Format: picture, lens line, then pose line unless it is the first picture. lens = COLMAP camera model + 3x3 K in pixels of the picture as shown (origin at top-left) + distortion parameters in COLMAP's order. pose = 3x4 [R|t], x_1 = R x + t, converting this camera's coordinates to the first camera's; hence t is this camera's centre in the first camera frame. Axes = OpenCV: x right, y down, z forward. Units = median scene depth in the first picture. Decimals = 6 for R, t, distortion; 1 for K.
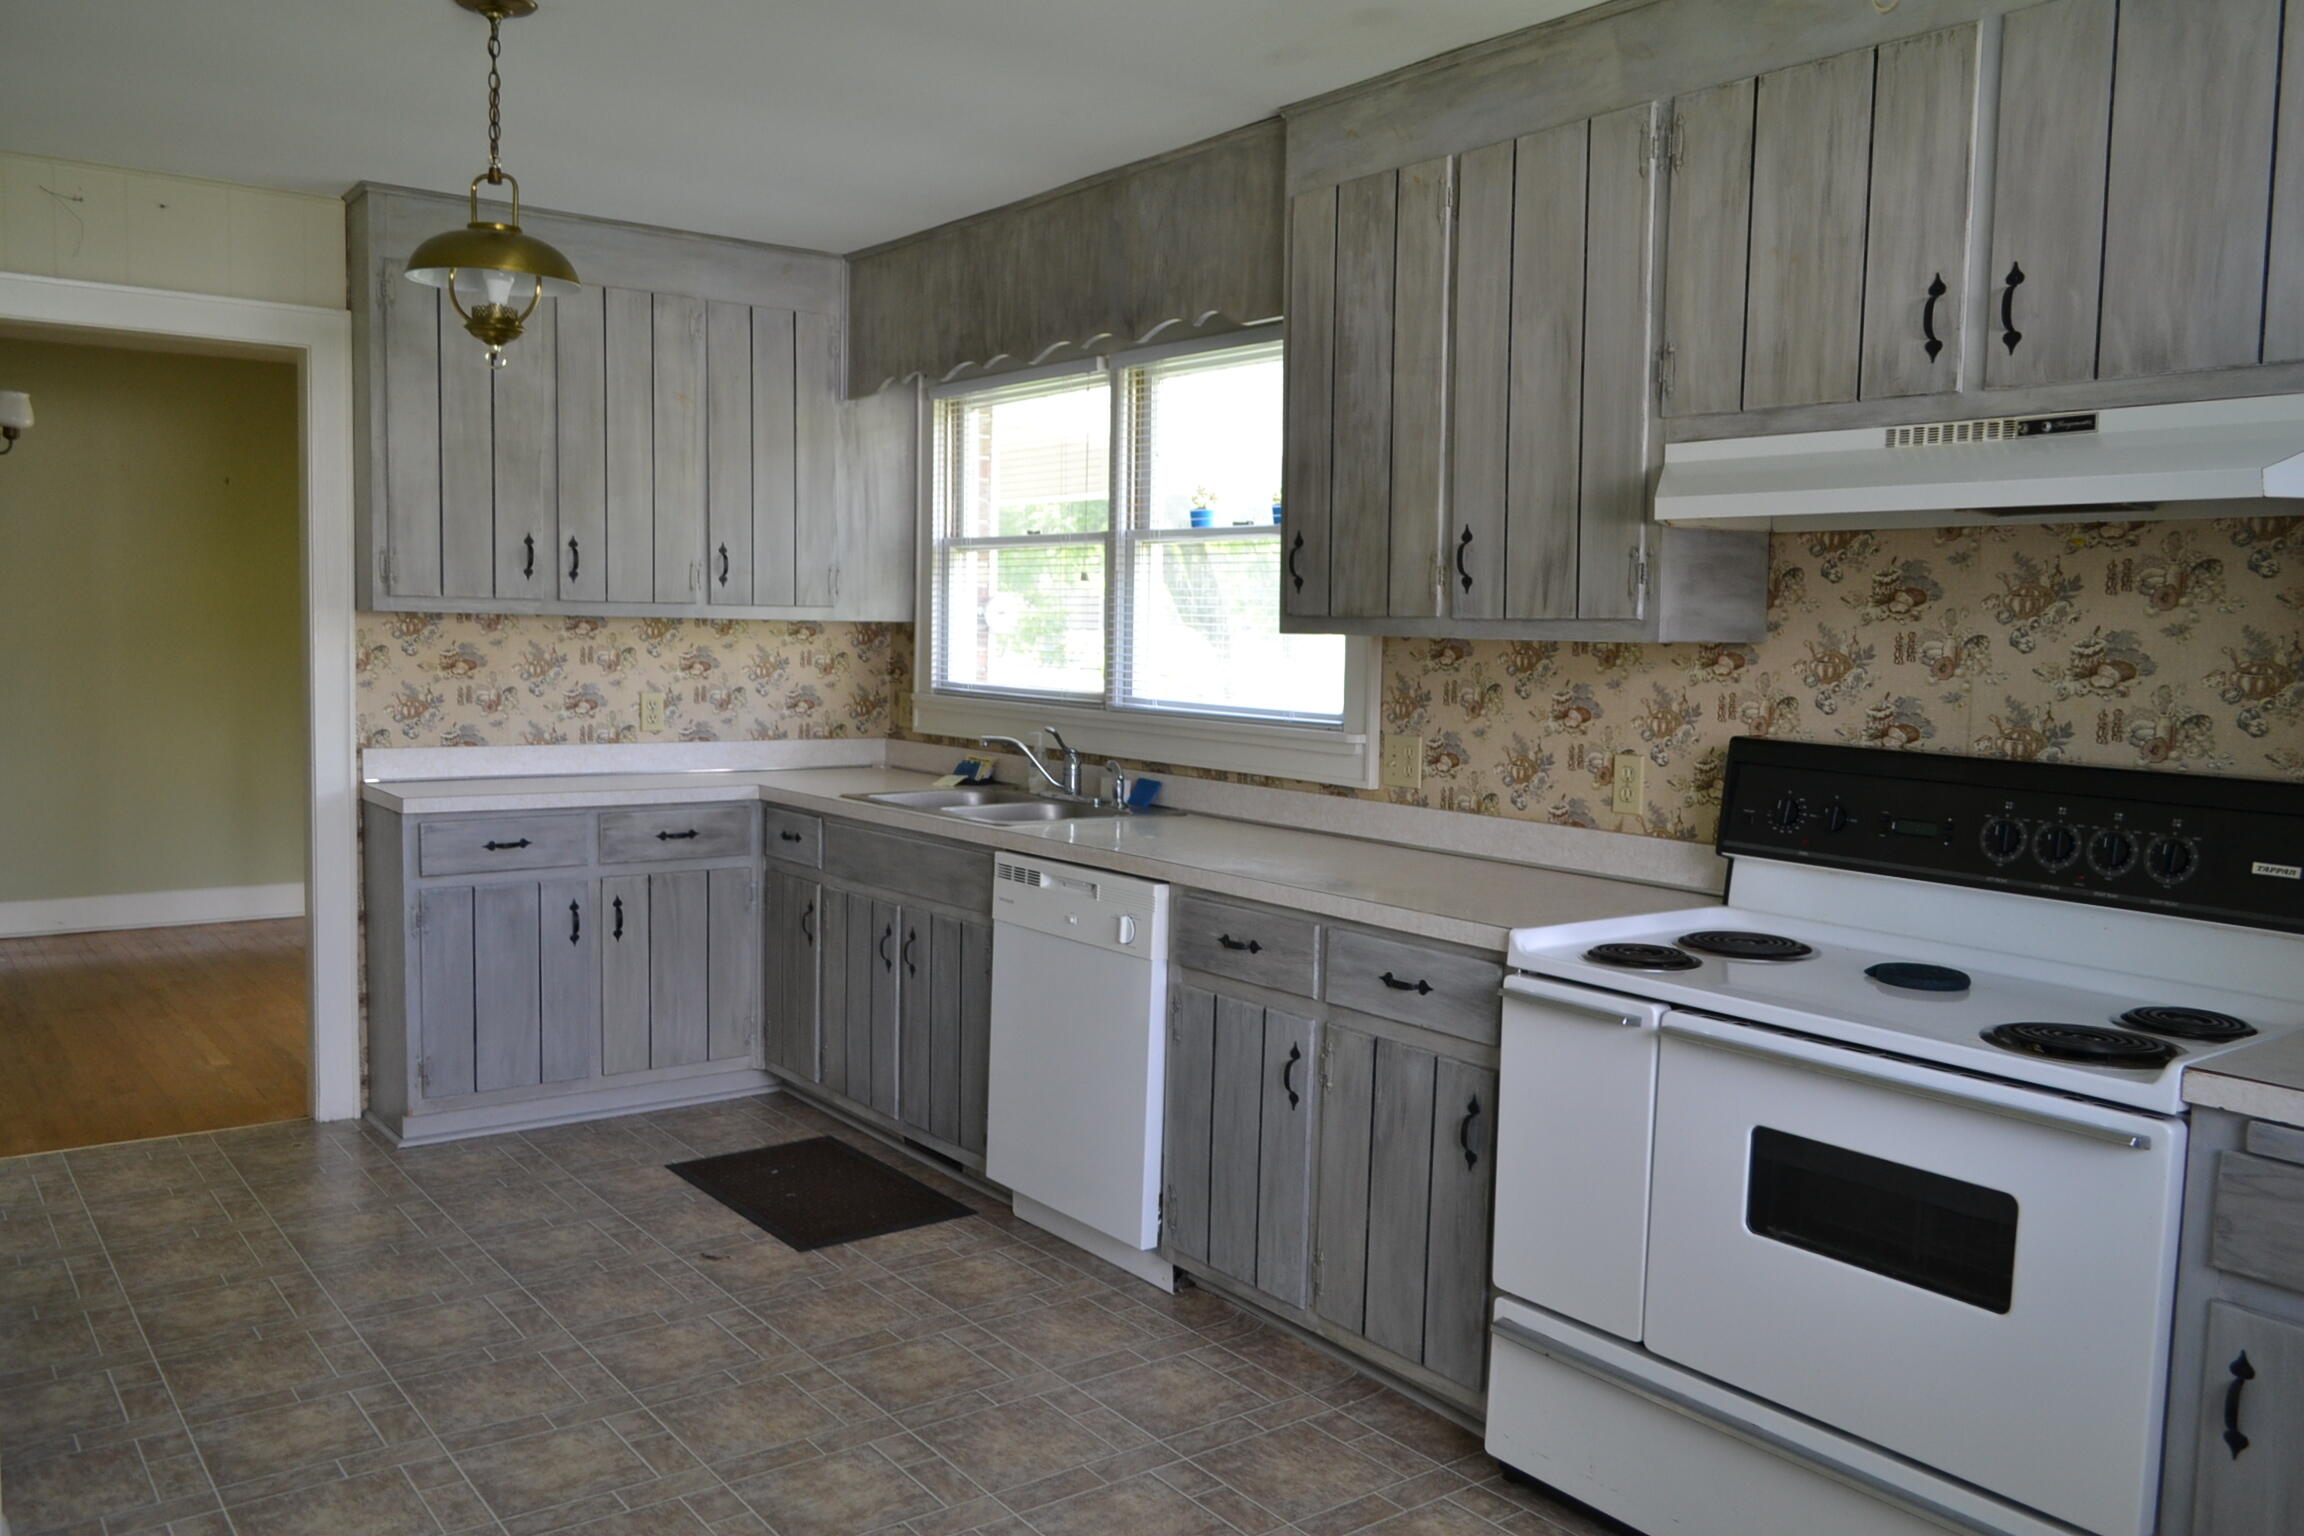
lens RADIAL K [[1832.8, 0, 1161.0], [0, 1832.8, 775.7], [0, 0, 1]] dist [-0.021227, 0.008273]
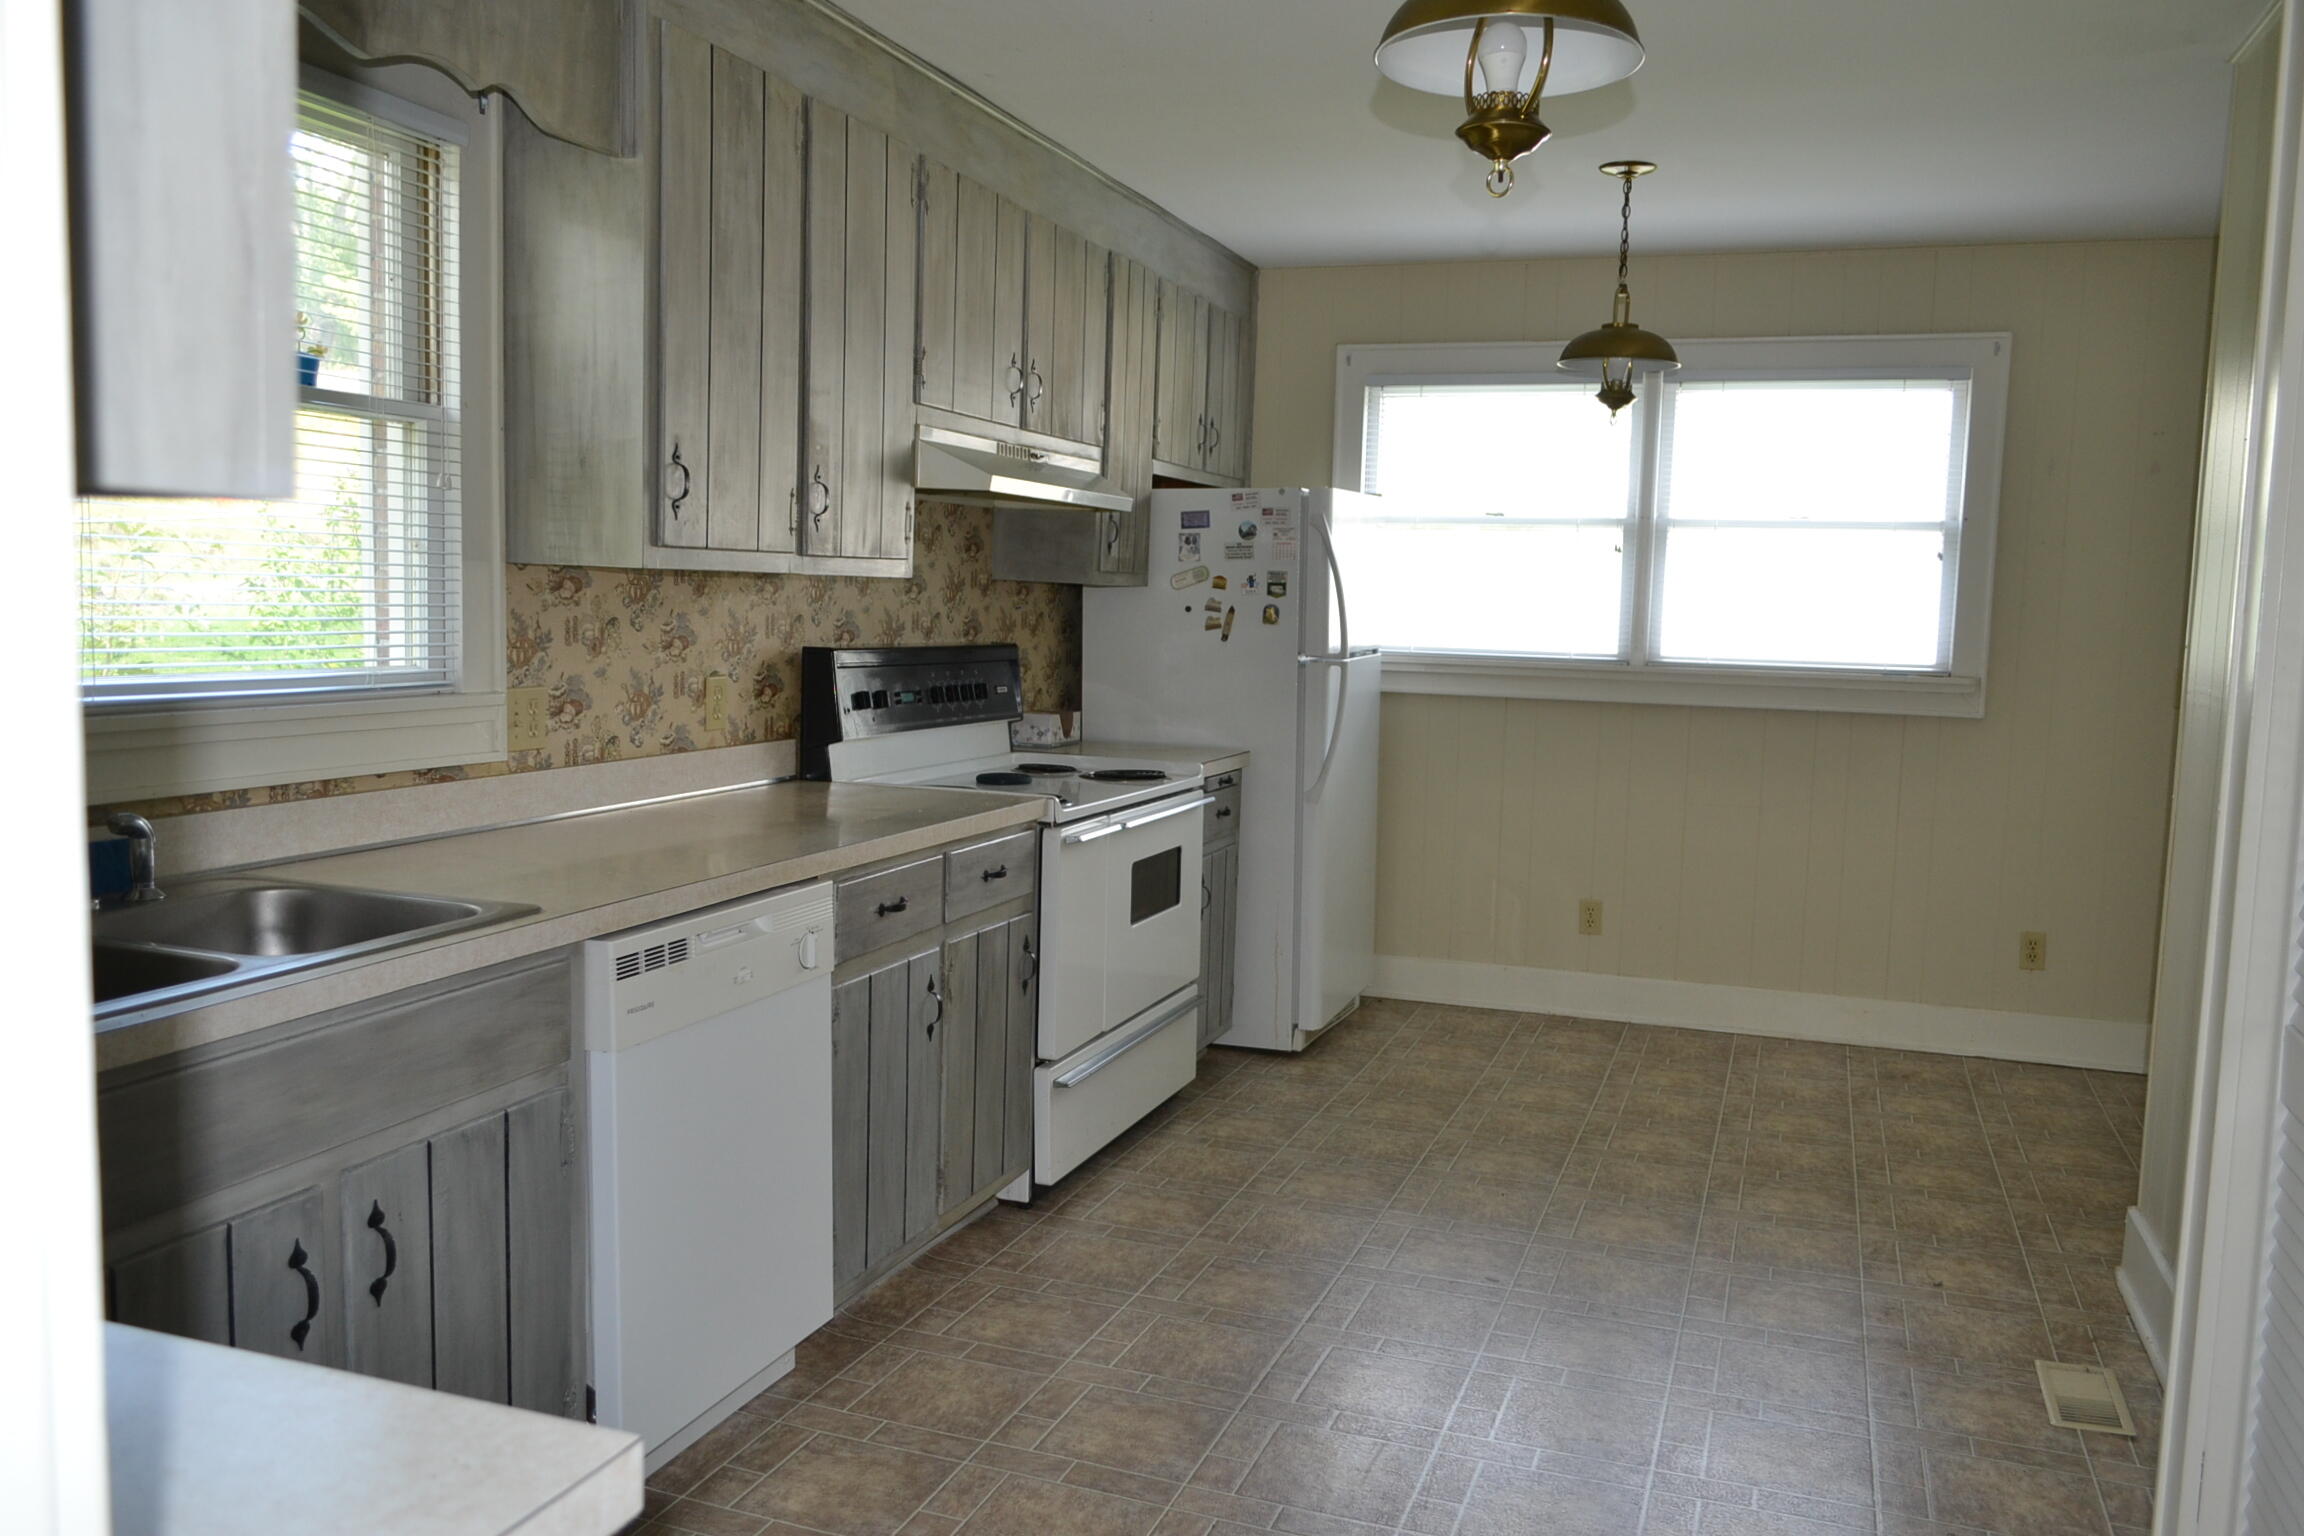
lens RADIAL K [[1832.8, 0, 1170.5], [0, 1832.8, 778.2], [0, 0, 1]] dist [-0.021227, 0.008273]
pose [[-0.559246, -0.121737, 0.820014, -0.754880], [0.025643, 0.986145, 0.163889, -0.116468], [-0.828605, 0.112682, -0.548376, 1.309198]]
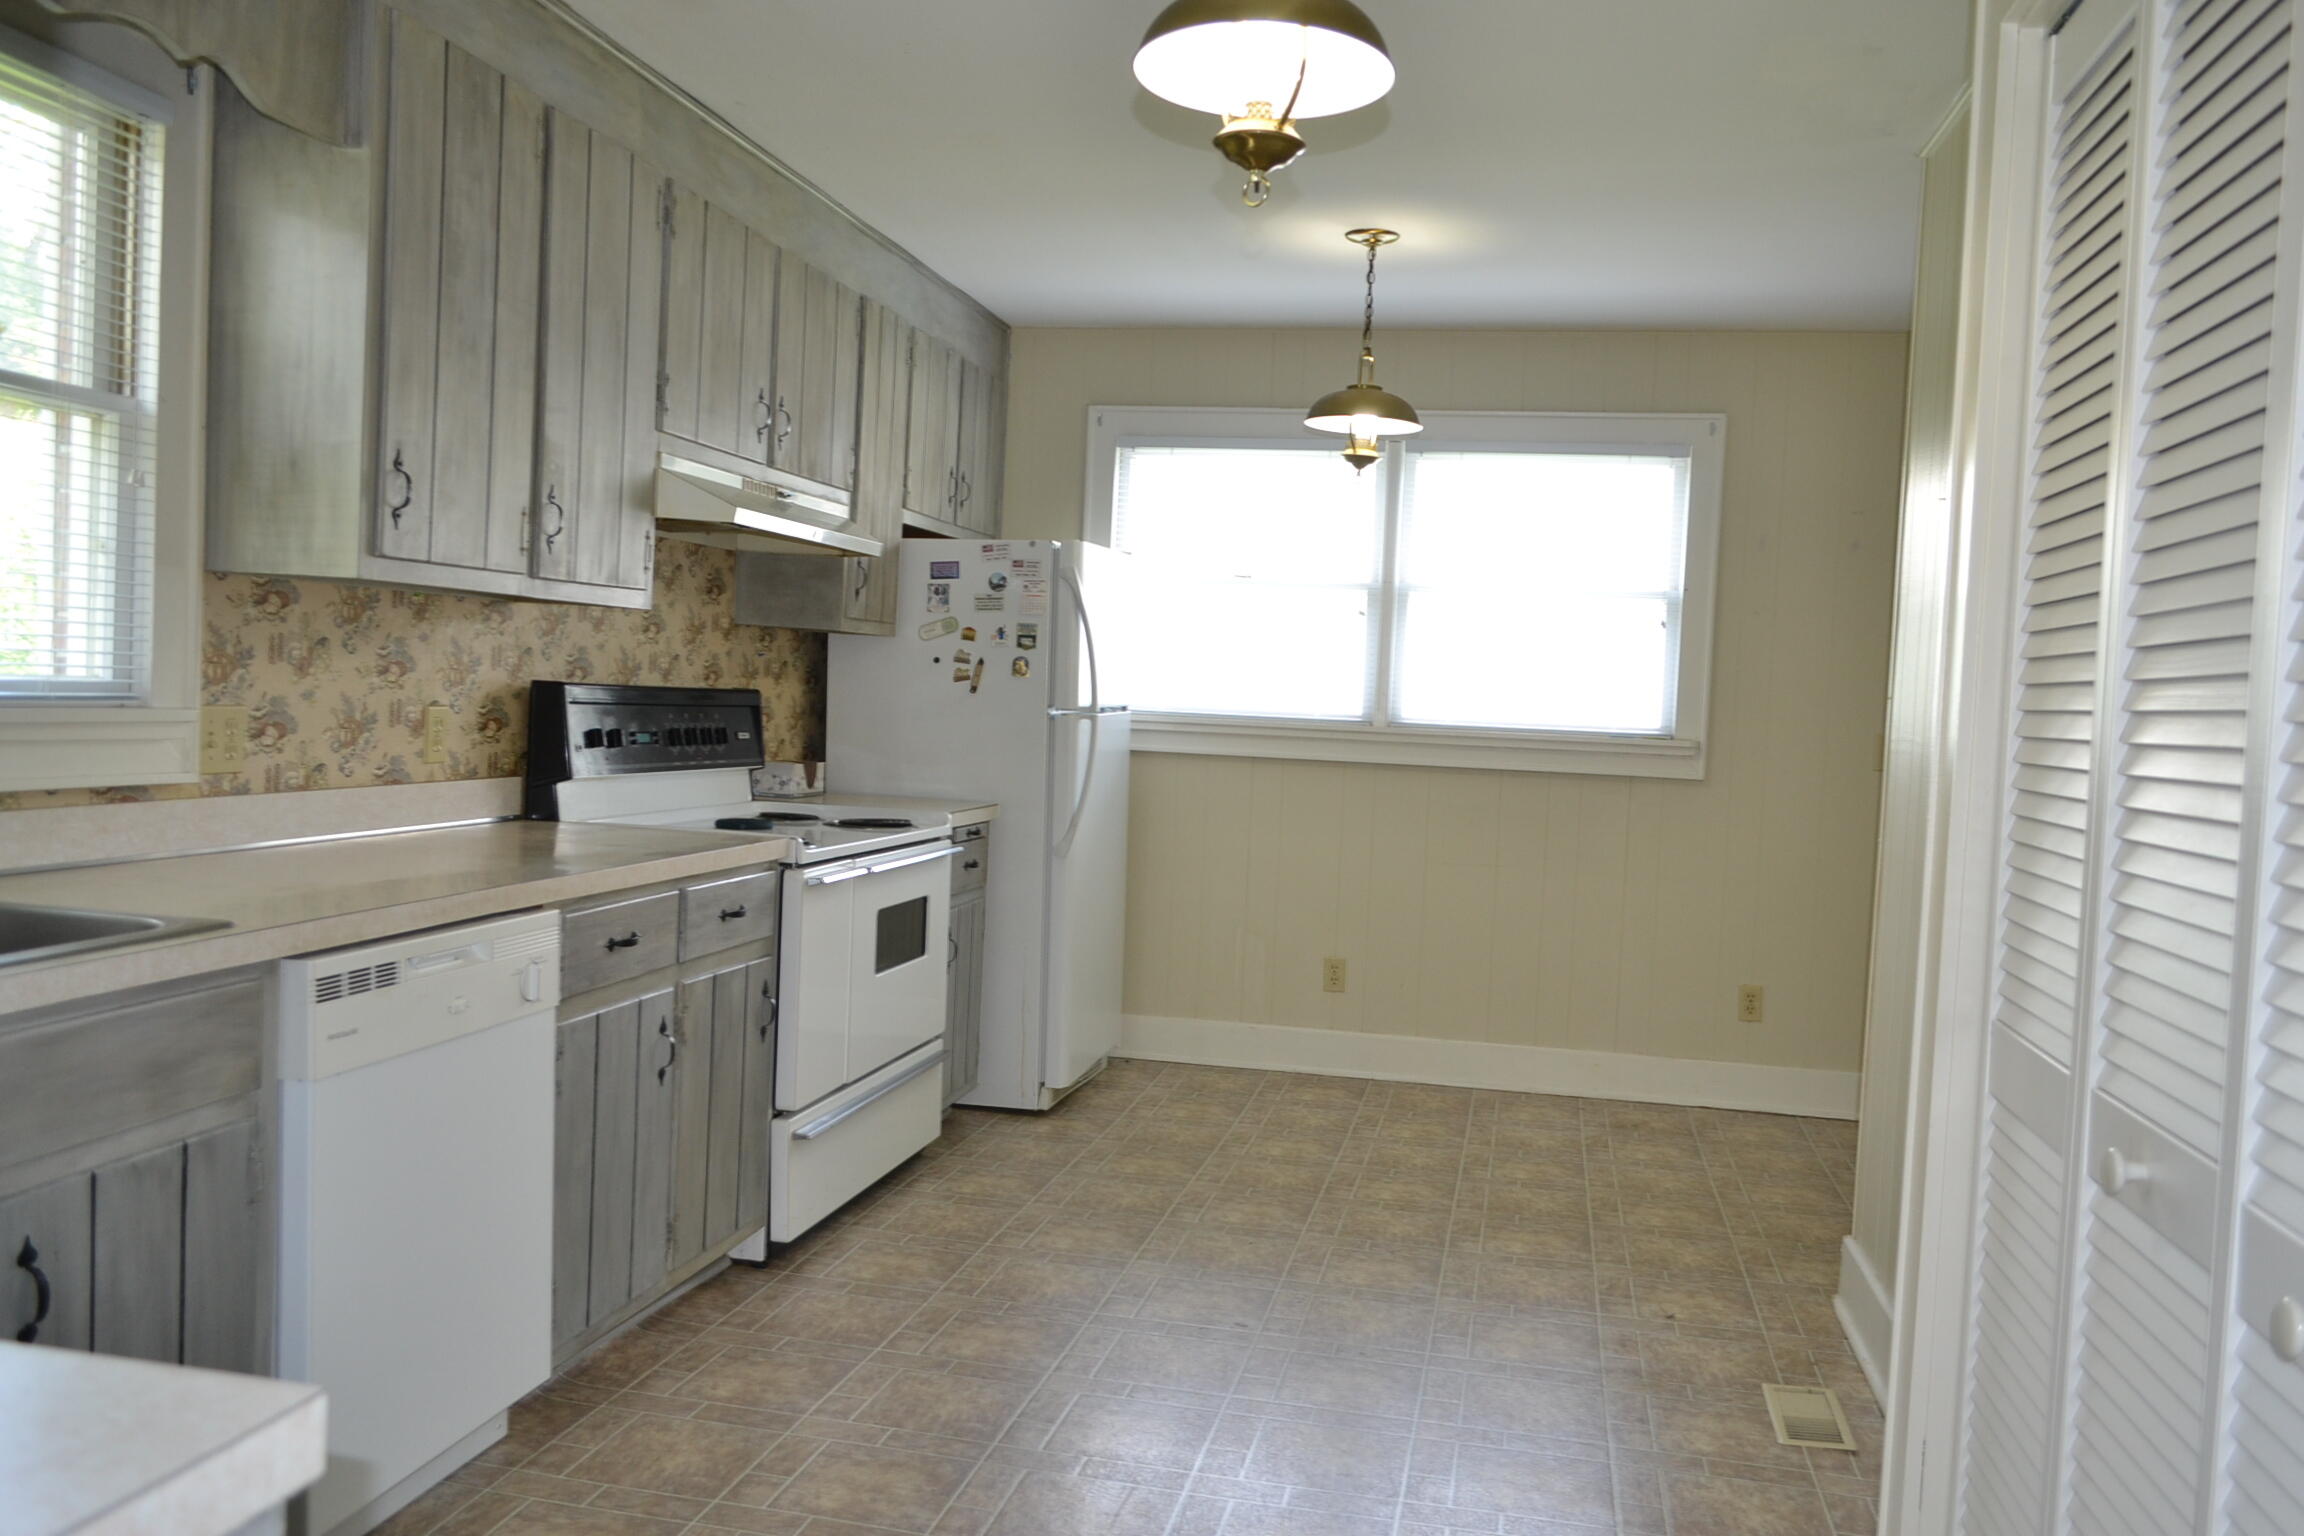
lens RADIAL K [[1832.8, 0, 1180.4], [0, 1832.8, 777.4], [0, 0, 1]] dist [-0.021227, 0.008273]
pose [[-0.670397, -0.088732, 0.736678, -0.748525], [-0.001883, 0.993024, 0.117895, -0.088767], [-0.742000, 0.077649, -0.665888, 1.307354]]
